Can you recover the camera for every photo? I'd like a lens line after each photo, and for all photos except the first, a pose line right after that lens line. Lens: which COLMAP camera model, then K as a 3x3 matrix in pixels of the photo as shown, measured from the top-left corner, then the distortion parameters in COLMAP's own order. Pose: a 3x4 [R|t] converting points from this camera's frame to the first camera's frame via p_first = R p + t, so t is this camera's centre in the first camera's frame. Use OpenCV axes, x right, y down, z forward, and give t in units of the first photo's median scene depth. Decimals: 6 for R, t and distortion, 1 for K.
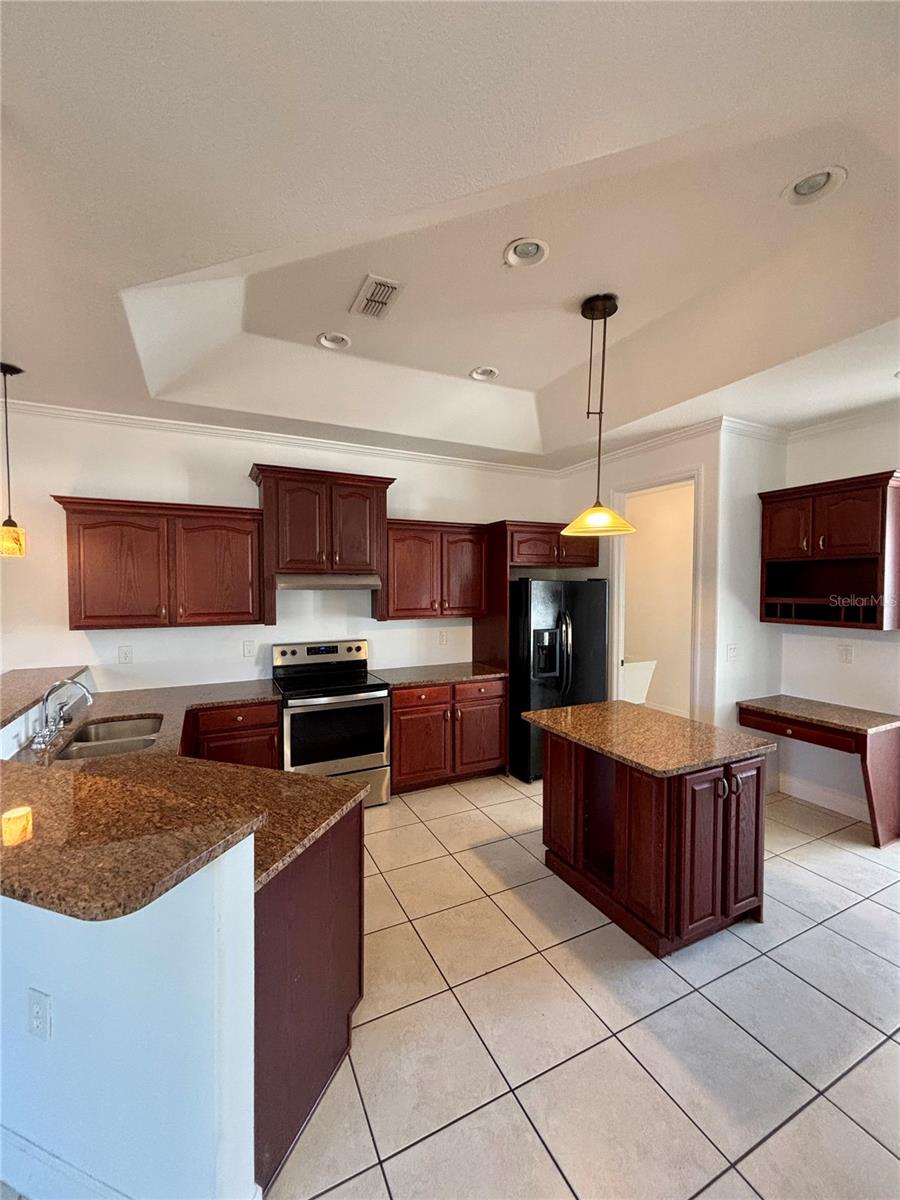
lens RADIAL K [[492.4, 0, 450.0], [0, 492.4, 600.0], [0, 0, 1]] dist [-0.001023, -0.000077]
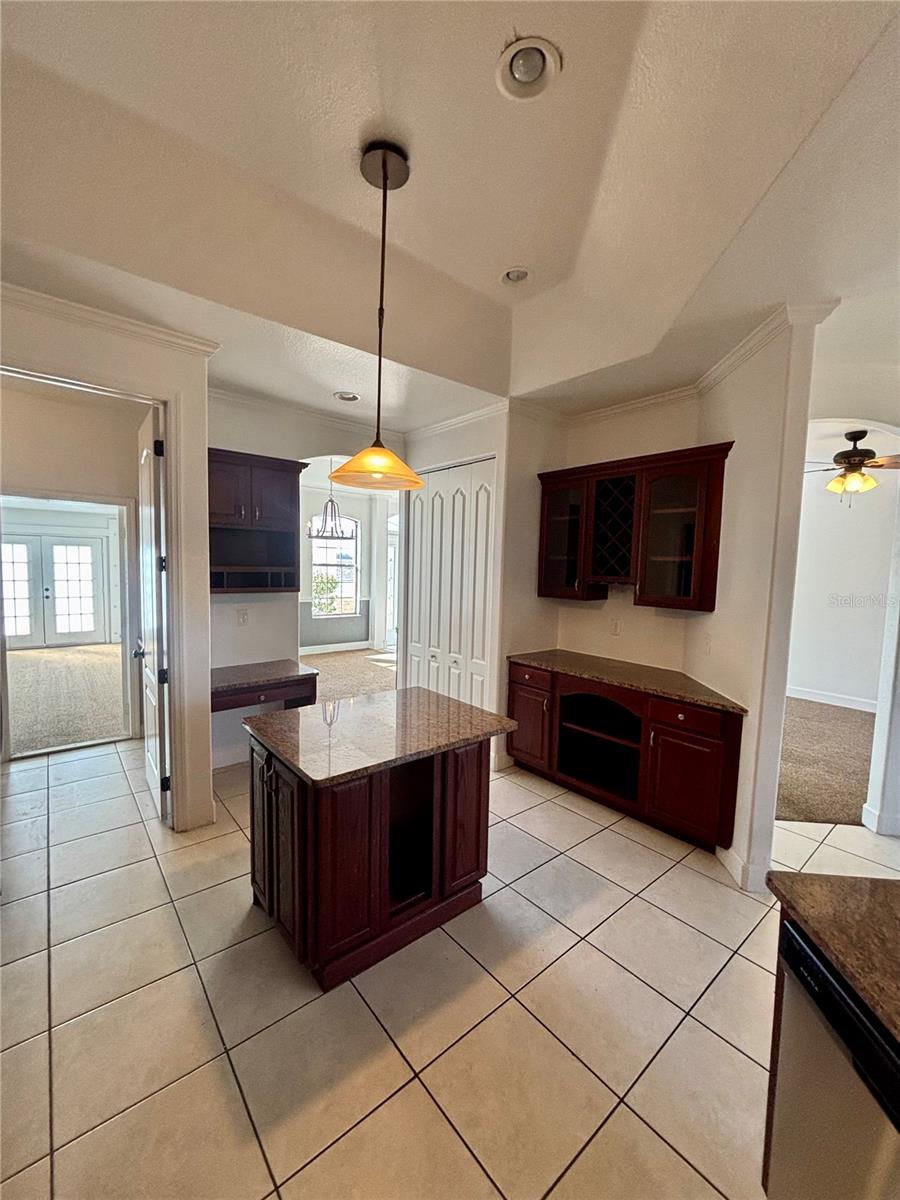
lens RADIAL K [[483.3, 0, 450.0], [0, 483.3, 600.0], [0, 0, 1]] dist [0.002048, 0.000222]
pose [[-0.236805, -0.079797, 0.968275, -0.384366], [0.006942, 0.996457, 0.083817, -0.018055], [-0.971532, 0.026570, -0.235413, 0.915434]]
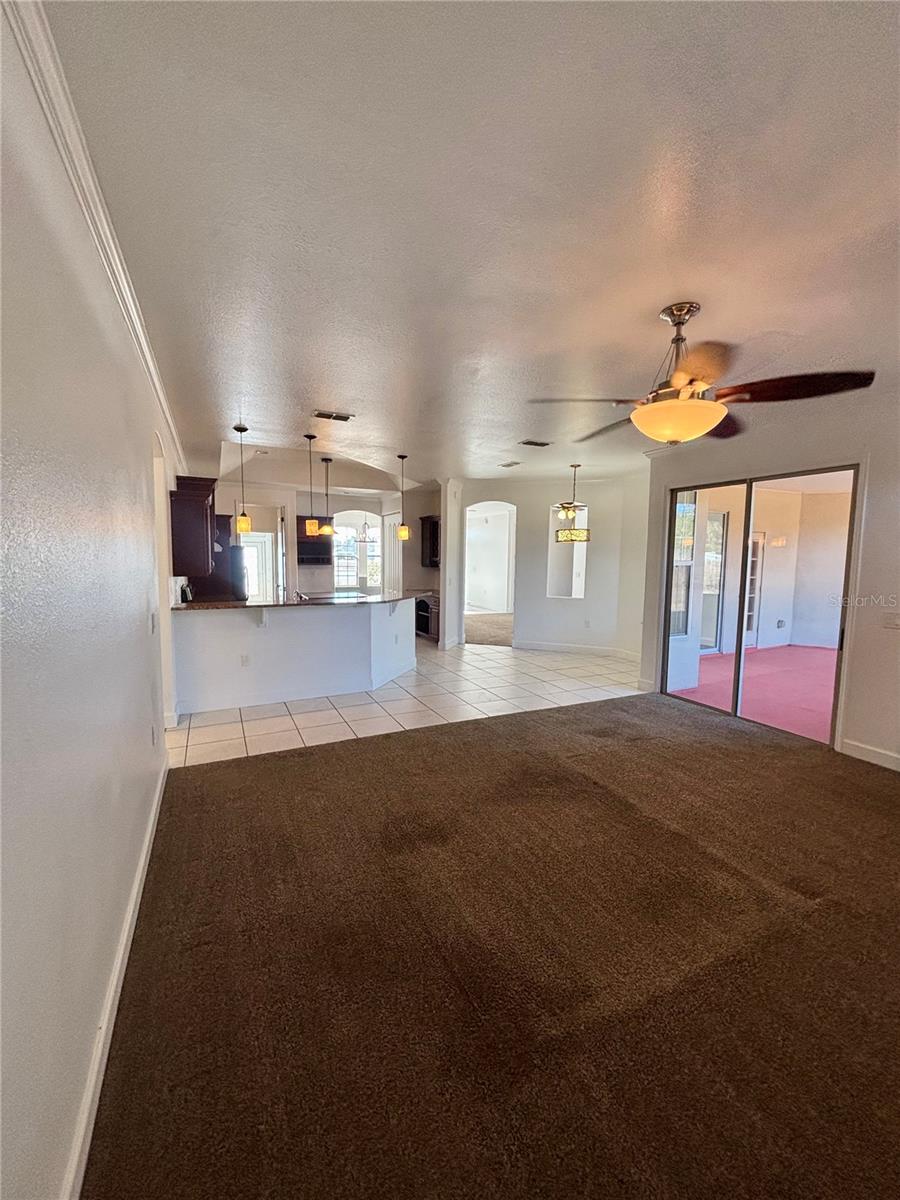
lens RADIAL K [[483.3, 0, 450.0], [0, 483.3, 600.0], [0, 0, 1]] dist [0.002048, 0.000222]
pose [[0.001568, -0.091396, 0.995813, -2.364157], [0.018859, 0.995640, 0.091350, 0.016164], [-0.999821, 0.018637, 0.003285, 0.192907]]
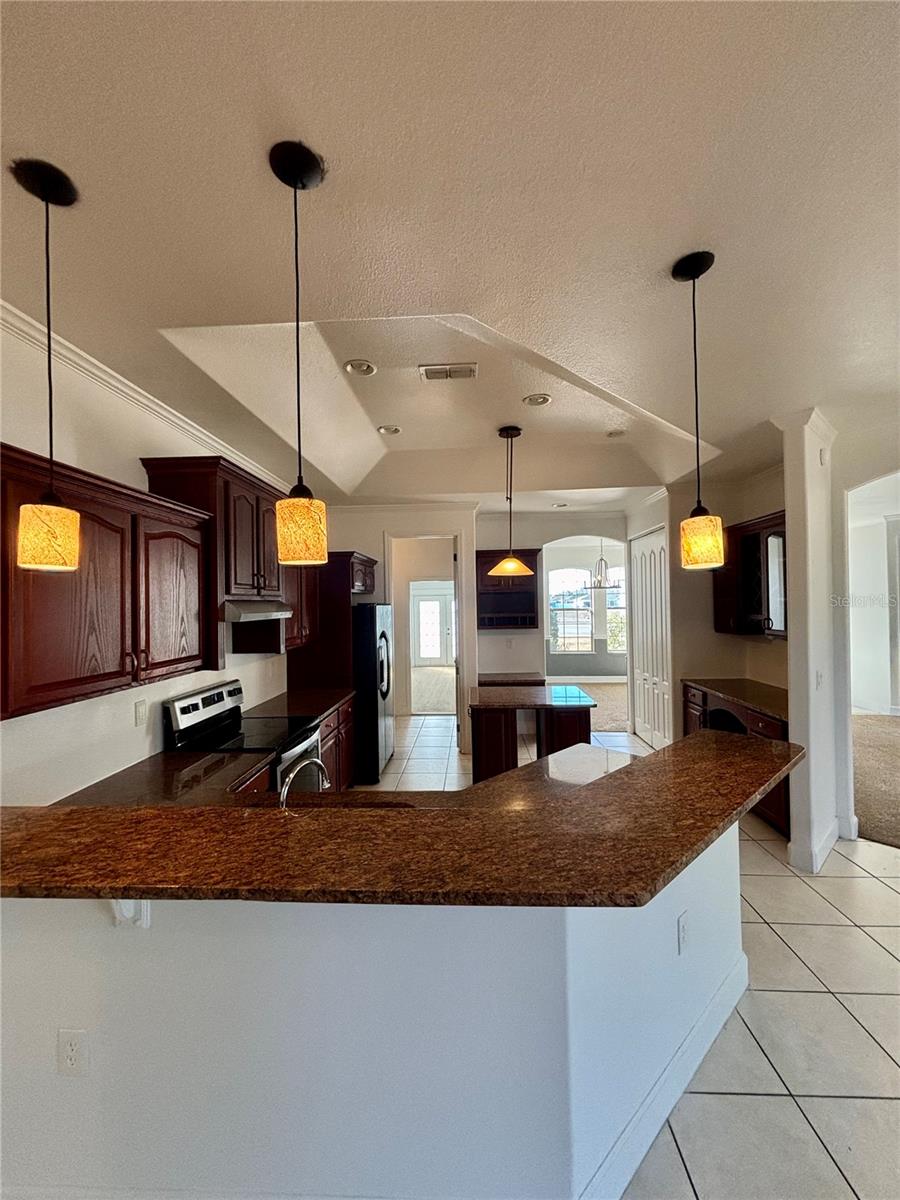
lens RADIAL K [[483.3, 0, 450.0], [0, 483.3, 600.0], [0, 0, 1]] dist [0.002048, 0.000222]
pose [[0.476555, -0.001784, 0.879143, -0.977949], [0.044115, 0.998787, -0.021886, -0.025235], [-0.878037, 0.049214, 0.476055, 0.382557]]
